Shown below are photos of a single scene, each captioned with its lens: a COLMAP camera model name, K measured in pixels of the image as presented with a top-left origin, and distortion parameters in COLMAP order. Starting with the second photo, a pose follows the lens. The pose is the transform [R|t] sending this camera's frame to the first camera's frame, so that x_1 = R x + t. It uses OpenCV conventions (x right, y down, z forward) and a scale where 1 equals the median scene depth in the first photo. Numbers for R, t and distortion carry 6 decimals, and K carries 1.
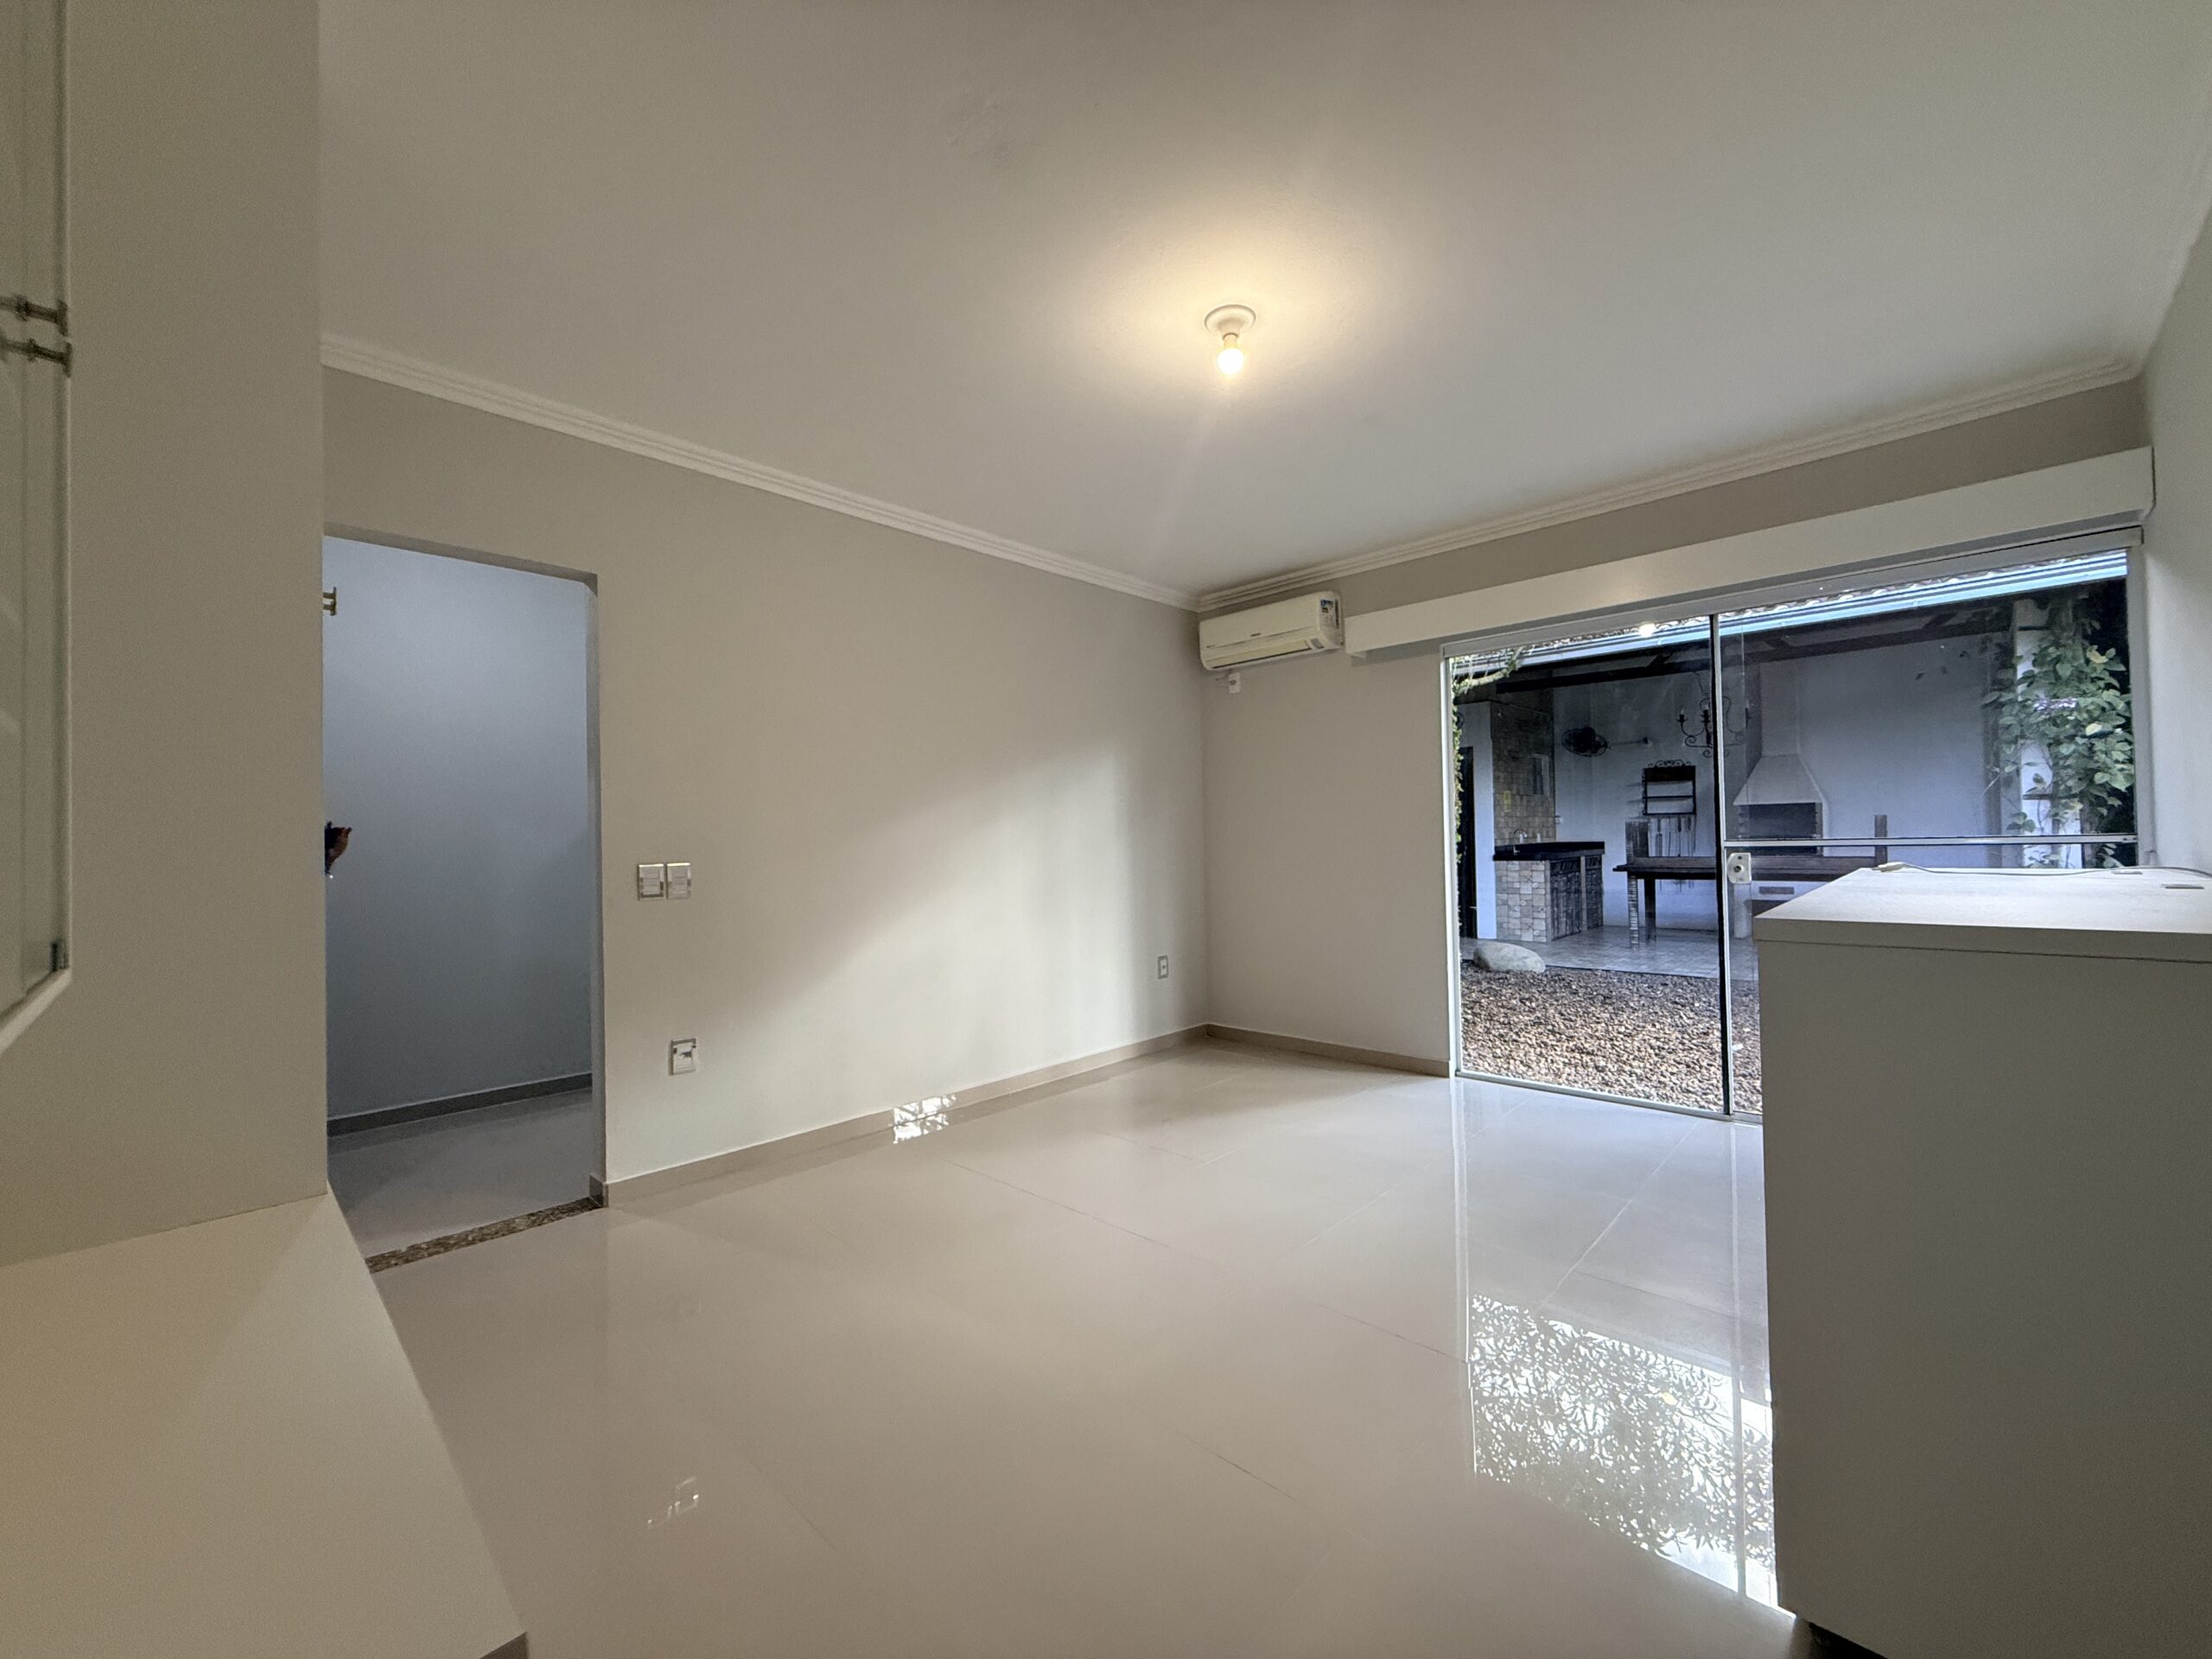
lens RADIAL K [[877.2, 0, 1102.2], [0, 877.2, 831.9], [0, 0, 1]] dist [-0.000518, -0.000012]
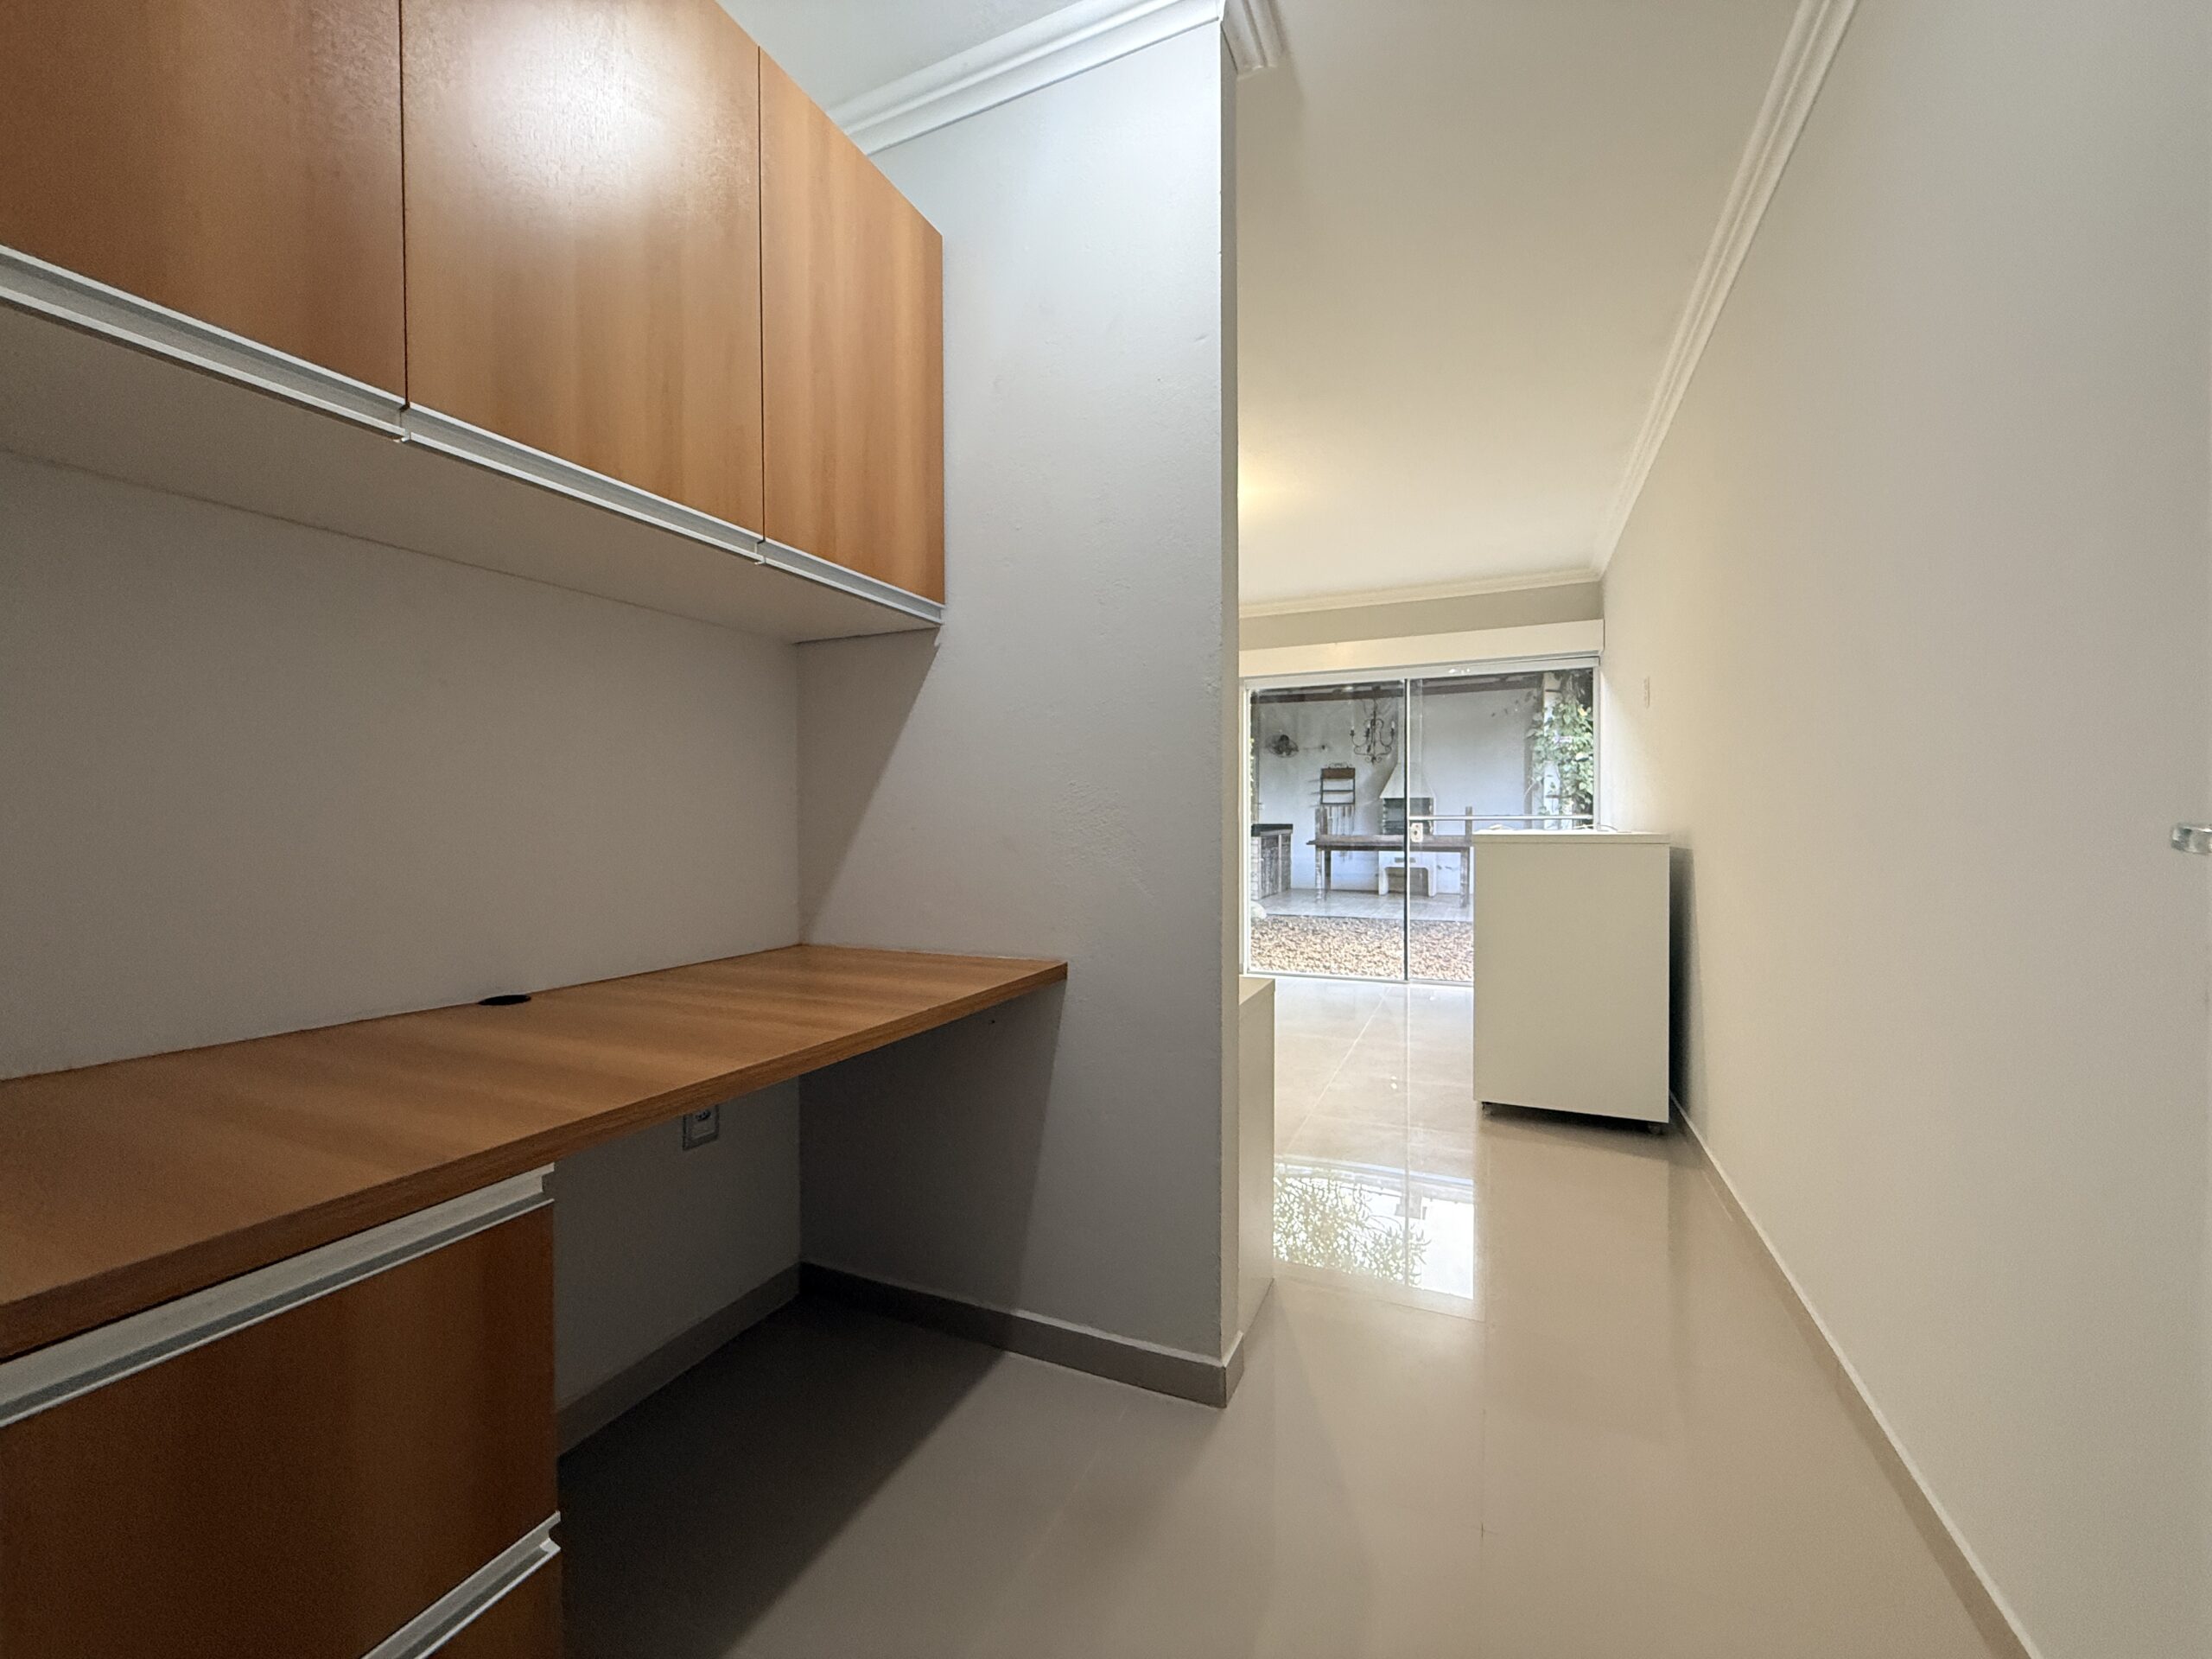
lens RADIAL K [[877.2, 0, 1098.1], [0, 877.2, 832.6], [0, 0, 1]] dist [-0.000518, -0.000012]
pose [[0.941284, 0.013988, 0.337326, -0.220430], [-0.020764, 0.999648, 0.016488, 0.014256], [-0.336976, -0.022525, 0.941244, -0.200160]]
